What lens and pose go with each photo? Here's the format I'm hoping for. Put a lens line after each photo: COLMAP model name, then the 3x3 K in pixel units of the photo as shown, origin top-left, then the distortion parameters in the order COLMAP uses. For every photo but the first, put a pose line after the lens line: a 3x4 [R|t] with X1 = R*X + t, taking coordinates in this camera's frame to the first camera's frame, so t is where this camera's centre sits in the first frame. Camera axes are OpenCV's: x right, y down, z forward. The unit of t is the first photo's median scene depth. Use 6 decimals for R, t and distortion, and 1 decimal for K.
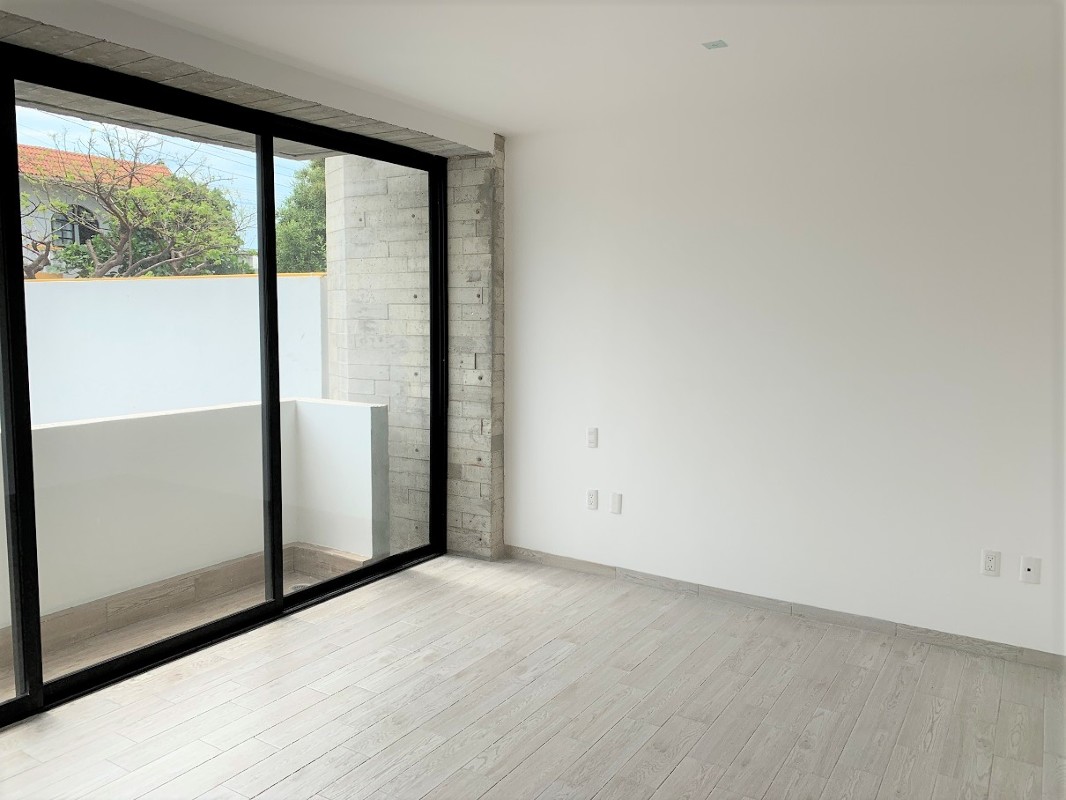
lens RADIAL K [[830.0, 0, 533.2], [0, 830.0, 404.7], [0, 0, 1]] dist [0.010133, -0.008648]
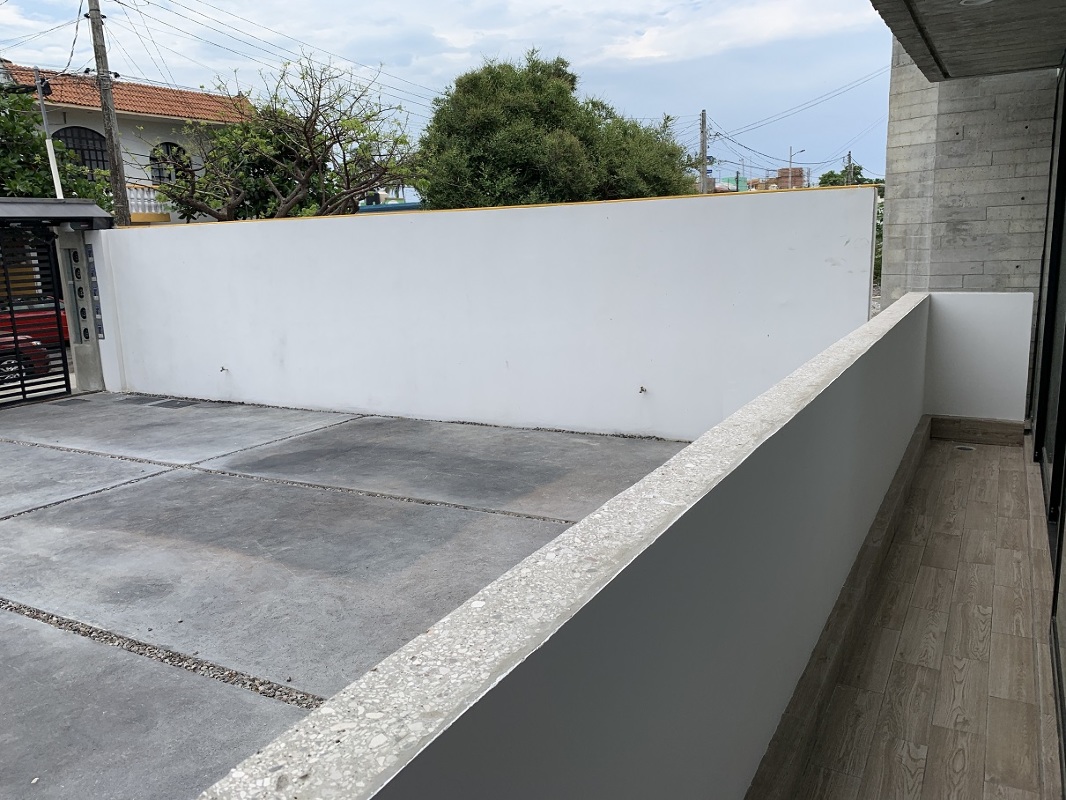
lens RADIAL K [[830.0, 0, 532.7], [0, 830.0, 395.5], [0, 0, 1]] dist [0.010133, -0.008648]
pose [[0.998244, -0.052672, 0.027090, -0.841492], [0.050330, 0.995453, 0.080871, 0.013737], [-0.031226, -0.079366, 0.996356, -0.147684]]
